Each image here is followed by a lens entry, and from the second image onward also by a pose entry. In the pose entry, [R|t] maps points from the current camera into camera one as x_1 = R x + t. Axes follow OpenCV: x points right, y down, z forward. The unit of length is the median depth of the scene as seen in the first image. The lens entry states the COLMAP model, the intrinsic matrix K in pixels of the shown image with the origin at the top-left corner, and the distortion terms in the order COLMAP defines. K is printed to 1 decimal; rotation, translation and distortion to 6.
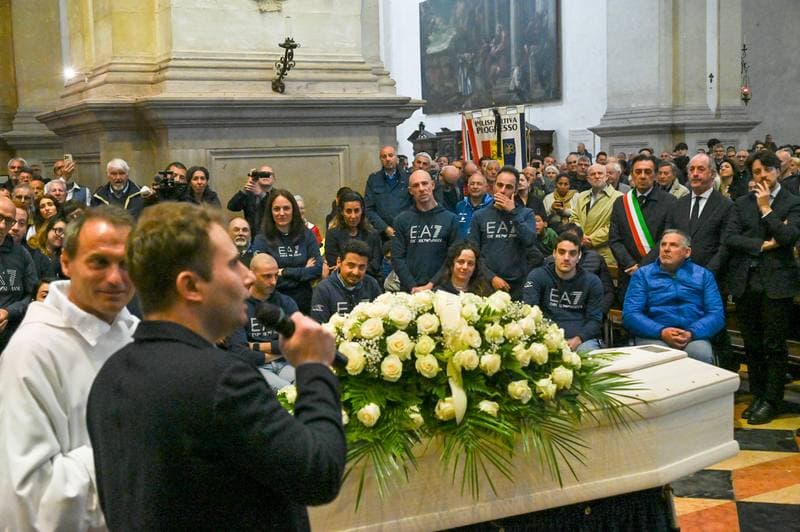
lens RADIAL K [[1004.5, 0, 380.4], [0, 1004.5, 267.1], [0, 0, 1]] dist [-0.005006, -0.050512]
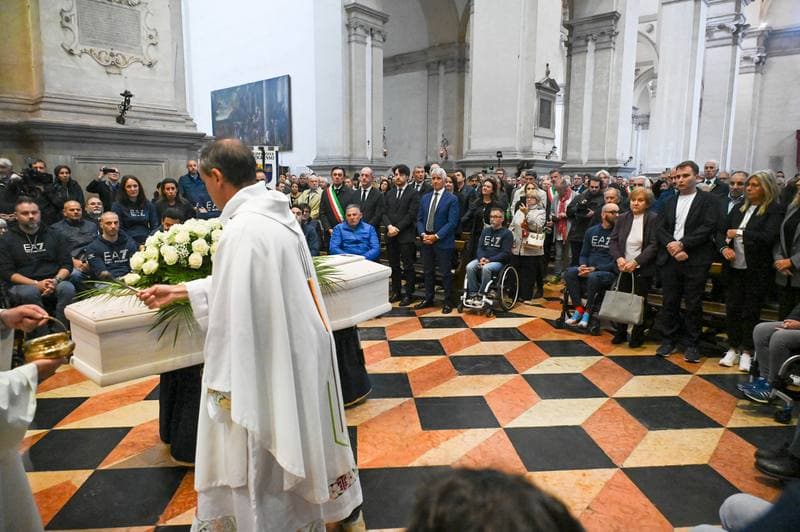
lens RADIAL K [[527.3, 0, 396.1], [0, 527.3, 262.6], [0, 0, 1]] dist [-0.002131, -0.012426]
pose [[0.931852, -0.021581, 0.362196, 0.001642], [0.008988, 0.999296, 0.036418, 0.026226], [-0.362727, -0.030680, 0.931390, 0.027033]]
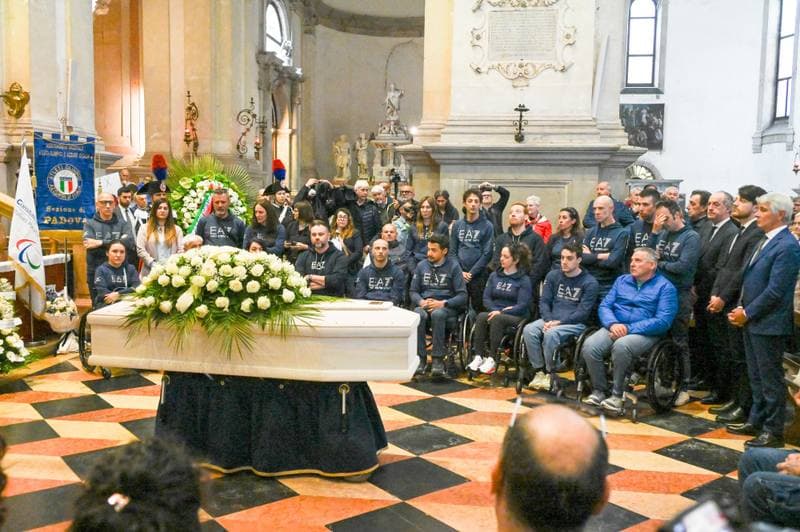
lens RADIAL K [[745.2, 0, 400.0], [0, 745.2, 266.0], [0, 0, 1]] dist [-0.000779, -0.006234]
pose [[0.795709, 0.097716, -0.597745, 0.427616], [-0.106348, 0.994108, 0.020943, -0.000529], [0.596269, 0.046904, 0.801413, 0.045606]]
